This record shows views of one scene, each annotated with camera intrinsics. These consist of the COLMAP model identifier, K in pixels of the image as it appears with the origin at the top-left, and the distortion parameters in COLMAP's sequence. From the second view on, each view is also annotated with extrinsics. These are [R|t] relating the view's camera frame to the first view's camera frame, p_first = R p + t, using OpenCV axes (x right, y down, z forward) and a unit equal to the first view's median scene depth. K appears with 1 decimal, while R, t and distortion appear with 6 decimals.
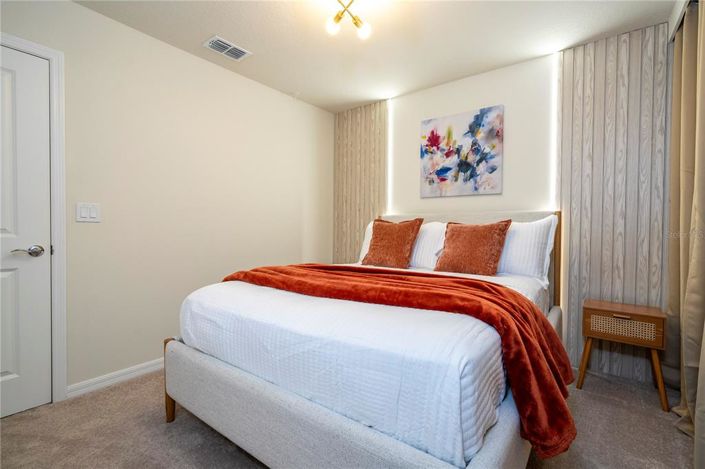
lens RADIAL K [[317.8, 0, 356.9], [0, 317.8, 233.6], [0, 0, 1]] dist [-0.003161, 0.003550]
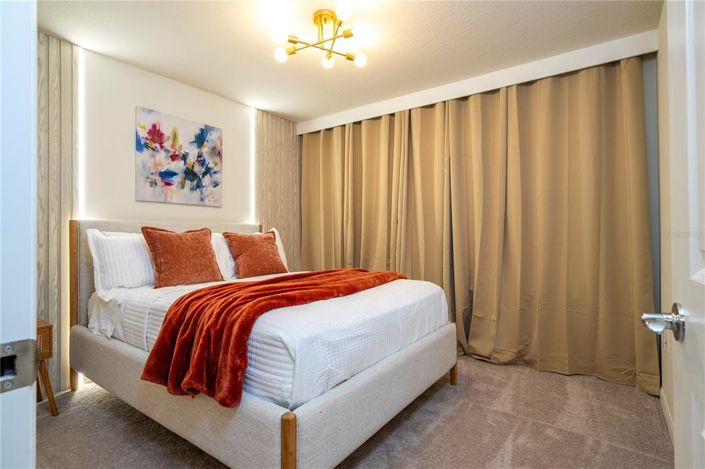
lens RADIAL K [[357.9, 0, 357.0], [0, 357.9, 231.5], [0, 0, 1]] dist [0.001949, 0.000746]
pose [[-0.016023, 0.006409, 0.999851, -0.815642], [0.021774, 0.999745, -0.006059, -0.019615], [-0.999635, 0.021673, -0.016159, 0.532055]]
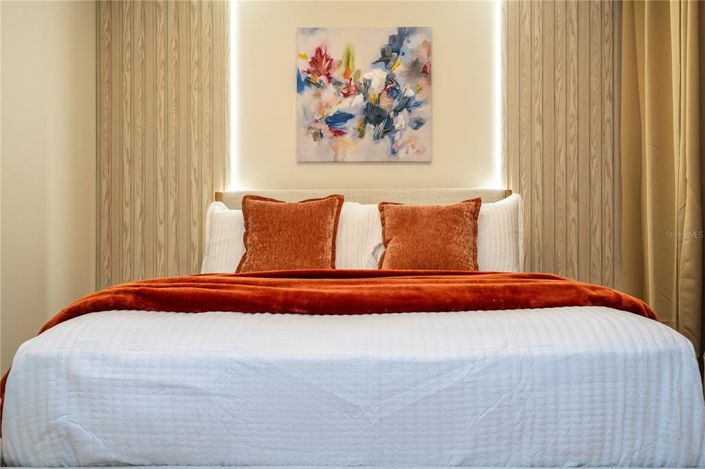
lens RADIAL K [[607.9, 0, 355.9], [0, 607.9, 234.9], [0, 0, 1]] dist [0.008320, 0.001775]
pose [[0.818725, -0.005884, 0.574156, -0.388061], [0.016955, 0.999759, -0.013932, 0.039278], [-0.573936, 0.021141, 0.818627, 0.062617]]
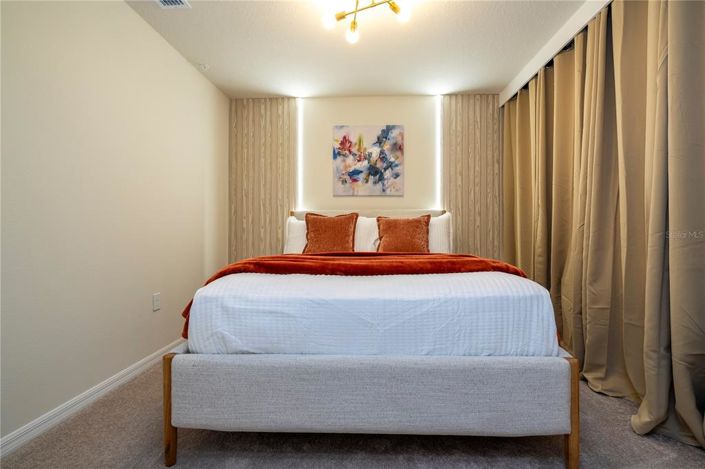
lens RADIAL K [[317.8, 0, 355.4], [0, 317.8, 233.8], [0, 0, 1]] dist [-0.003161, 0.003550]
pose [[0.825194, -0.004264, 0.564833, -0.403084], [0.015022, 0.999783, -0.014399, 0.039088], [-0.564650, 0.020367, 0.825079, 0.074630]]
